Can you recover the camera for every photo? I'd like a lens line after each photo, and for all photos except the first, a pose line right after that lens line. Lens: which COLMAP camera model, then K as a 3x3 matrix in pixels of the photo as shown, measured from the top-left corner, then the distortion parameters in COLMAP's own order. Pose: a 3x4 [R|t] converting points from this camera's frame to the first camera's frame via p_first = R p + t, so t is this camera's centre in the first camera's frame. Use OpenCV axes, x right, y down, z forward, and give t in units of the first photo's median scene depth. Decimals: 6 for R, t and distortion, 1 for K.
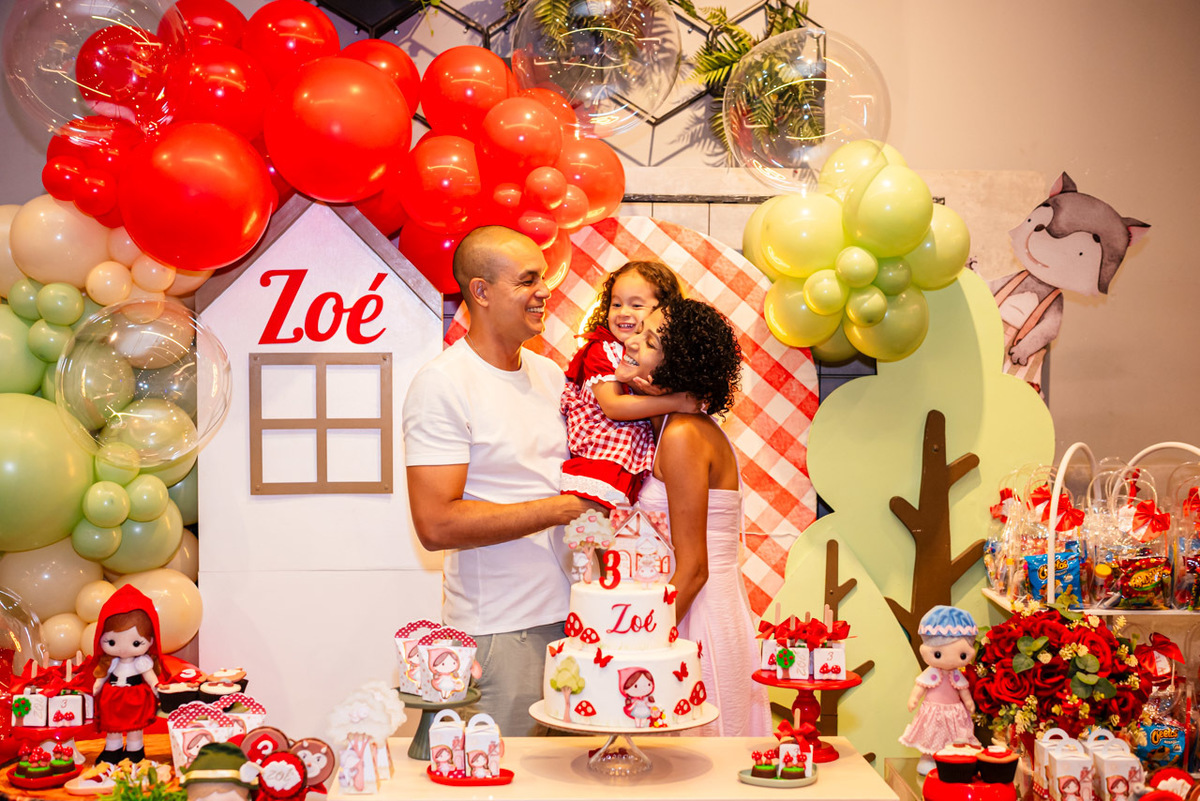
lens RADIAL K [[1720.9, 0, 607.7], [0, 1720.9, 401.8], [0, 0, 1]] dist [0.058683, 0.000000]
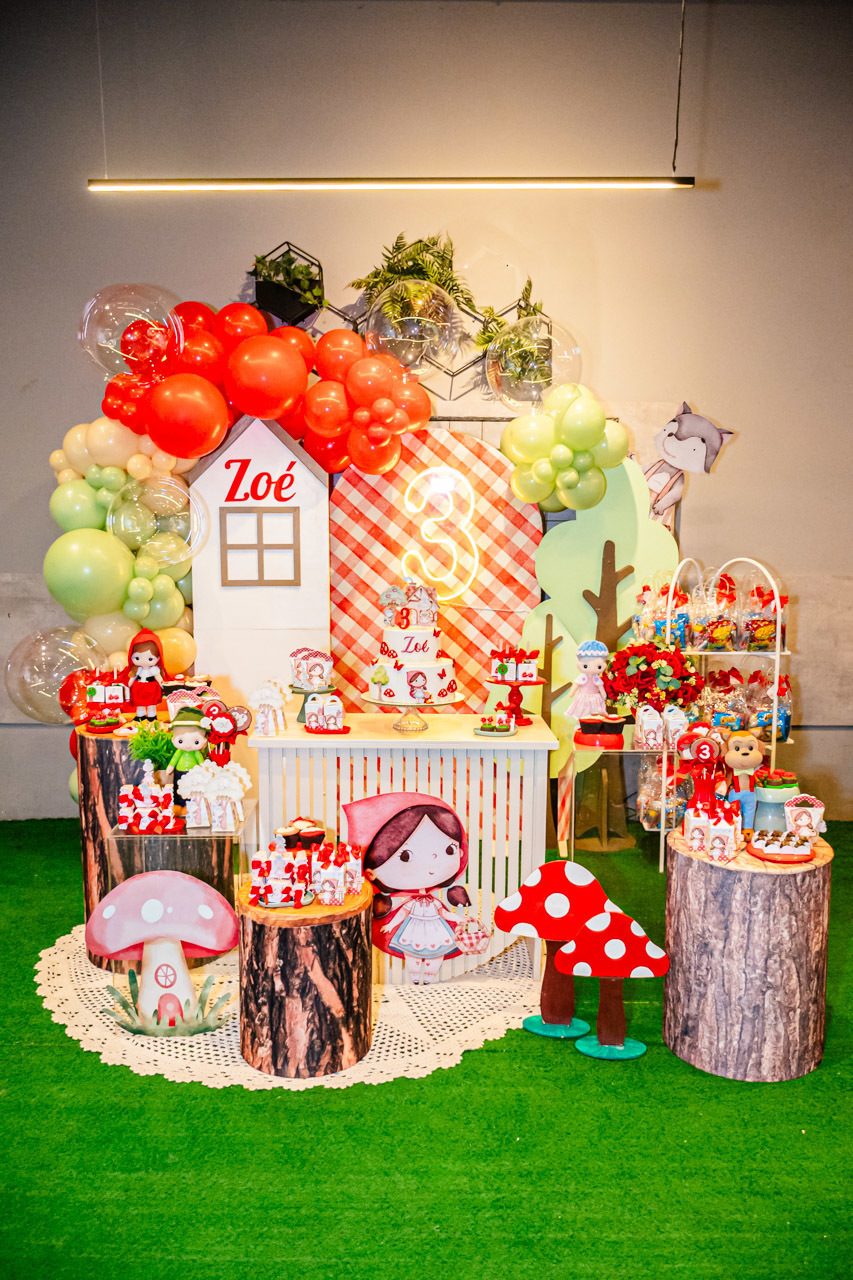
lens RADIAL K [[1026.6, 0, 431.7], [0, 1026.6, 649.8], [0, 0, 1]] dist [0.004680, -0.019070]
pose [[0.999203, 0.004724, -0.039642, 0.053734], [-0.001280, 0.996256, 0.086448, 0.026805], [0.039902, -0.086328, 0.995467, -0.057672]]
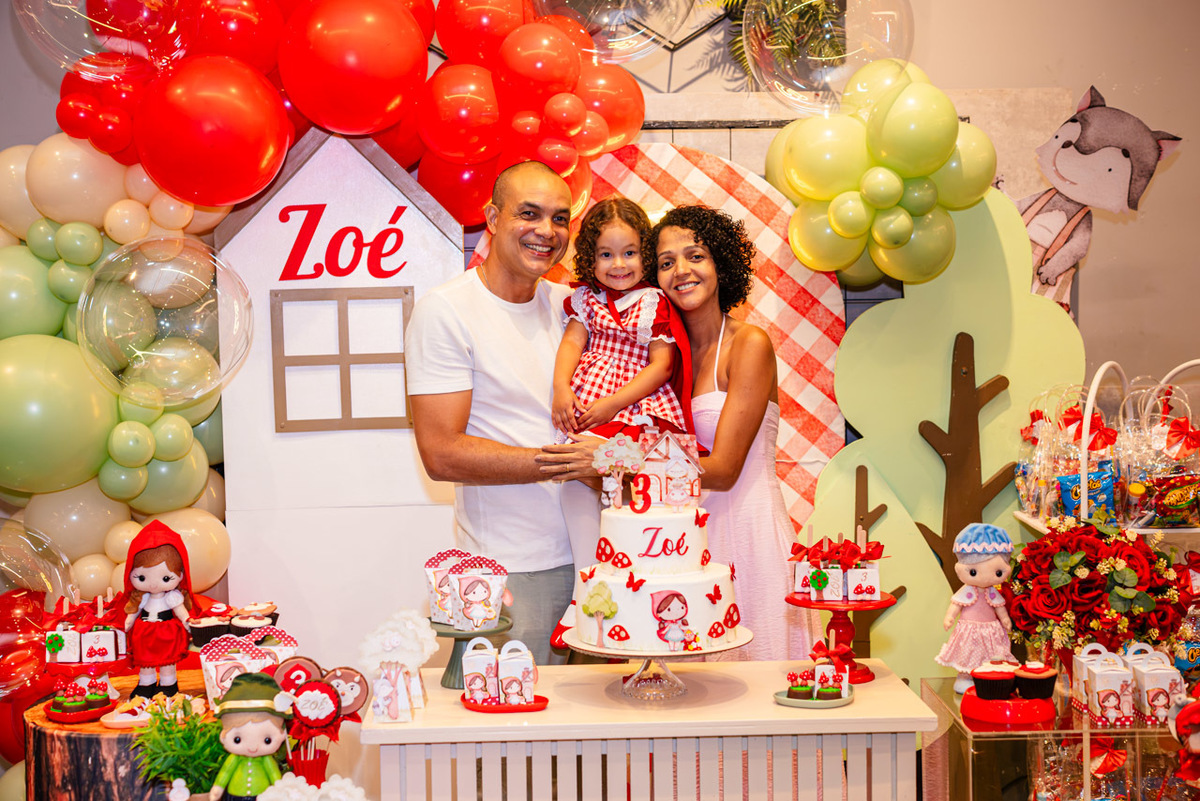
lens RADIAL K [[1720.9, 0, 607.4], [0, 1720.9, 400.0], [0, 0, 1]] dist [0.058683, 0.000000]
pose [[0.999680, -0.022209, -0.012086, -0.003195], [0.022556, 0.999315, 0.029354, 0.010355], [0.011426, -0.029617, 0.999496, 0.008548]]
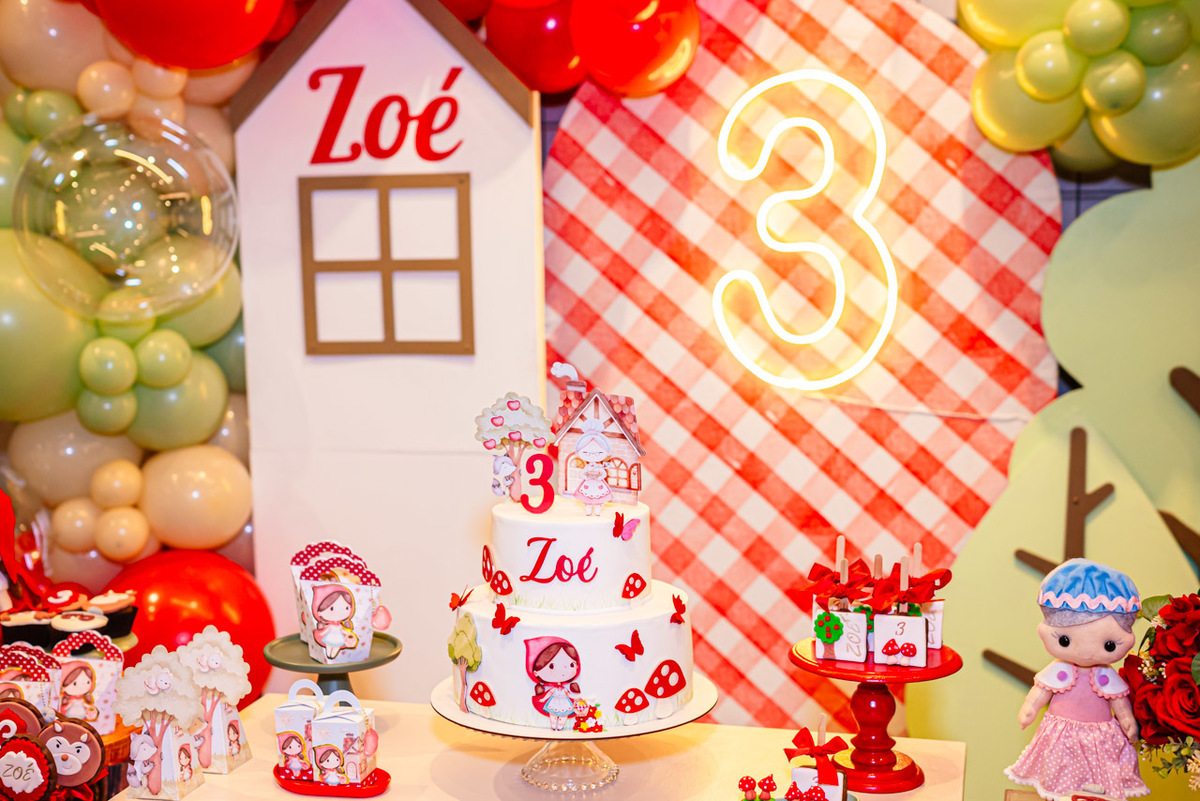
lens RADIAL K [[1720.9, 0, 587.2], [0, 1720.9, 385.0], [0, 0, 1]] dist [0.058683, 0.000000]
pose [[0.953146, 0.015378, -0.302120, 0.158195], [0.008203, 0.997026, 0.076628, 0.007558], [0.302400, -0.075516, 0.950185, 0.283724]]
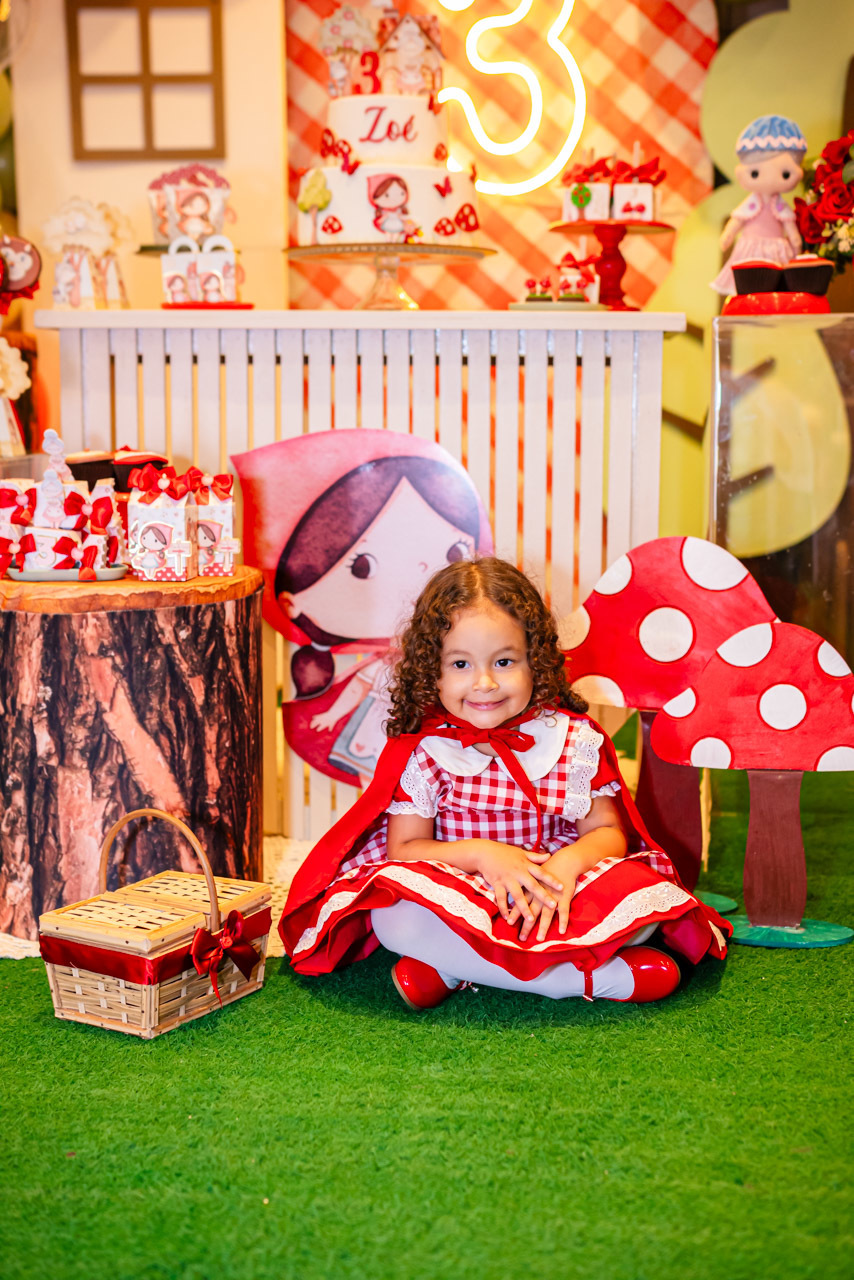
lens RADIAL K [[1835.6, 0, 417.3], [0, 1835.6, 641.7], [0, 0, 1]] dist [0.058683, 0.000000]
pose [[0.987991, 0.015318, -0.153752, 0.126220], [-0.000741, 0.995532, 0.094419, 0.214166], [0.154511, -0.093171, 0.983588, 0.049109]]
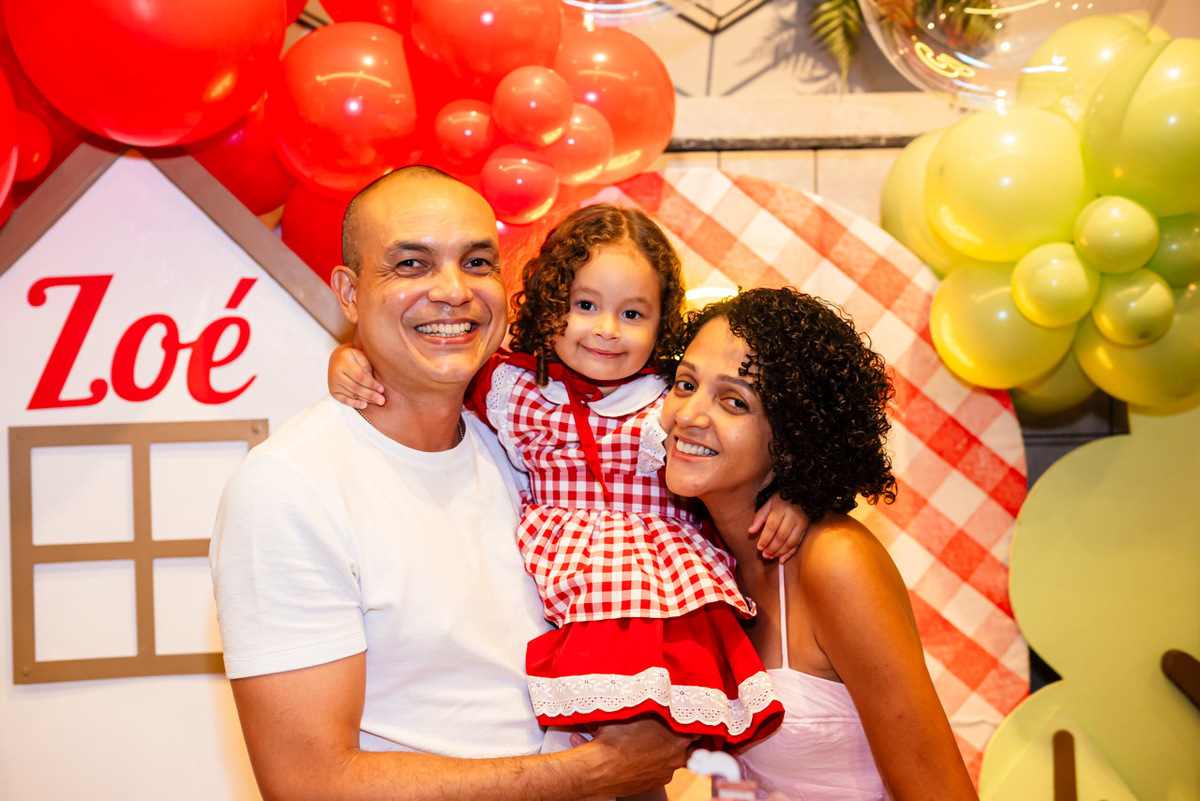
lens RADIAL K [[1720.9, 0, 590.2], [0, 1720.9, 399.4], [0, 0, 1]] dist [0.058683, 0.000000]
pose [[0.999458, -0.028057, -0.017218, -0.010917], [0.027319, 0.998756, -0.041705, -0.008584], [0.018367, 0.041212, 0.998982, 0.445682]]
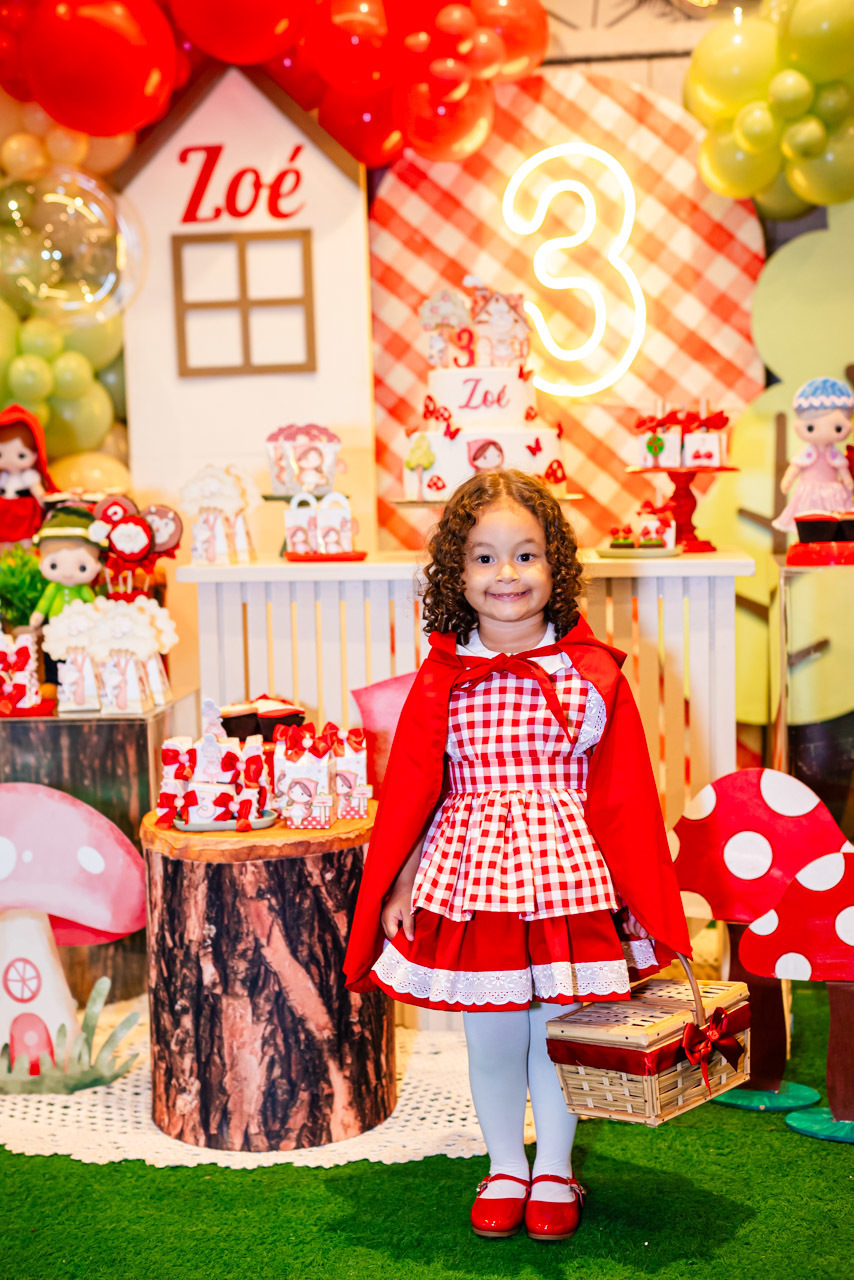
lens RADIAL K [[1835.6, 0, 424.7], [0, 1835.6, 647.2], [0, 0, 1]] dist [0.058683, 0.000000]
pose [[0.984989, -0.014383, -0.172017, 0.114539], [0.025268, 0.997802, 0.061257, 0.147724], [0.170758, -0.064684, 0.983188, -0.030015]]
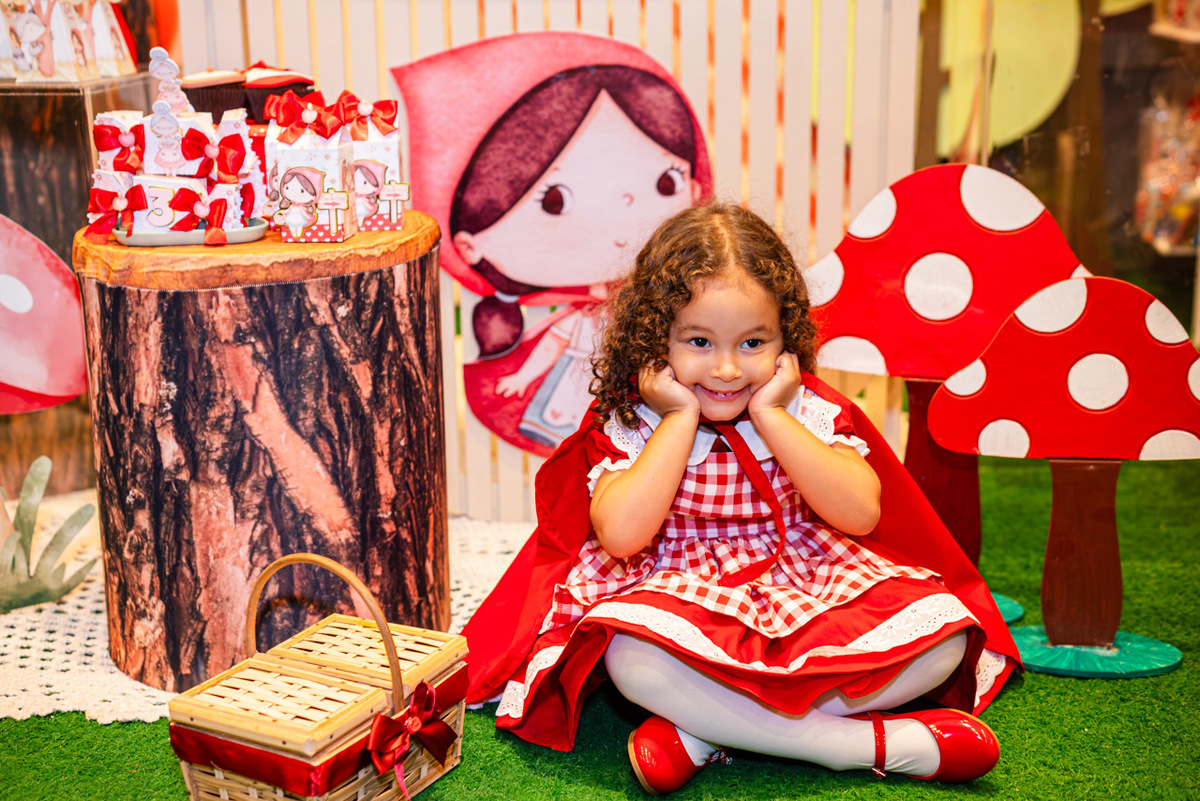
lens RADIAL K [[1720.9, 0, 596.5], [0, 1720.9, 390.9], [0, 0, 1]] dist [0.058683, 0.000000]
pose [[0.991153, 0.007764, -0.132498, 0.085318], [0.019259, 0.979308, 0.201455, 0.201938], [0.131321, -0.202224, 0.970495, 0.190958]]
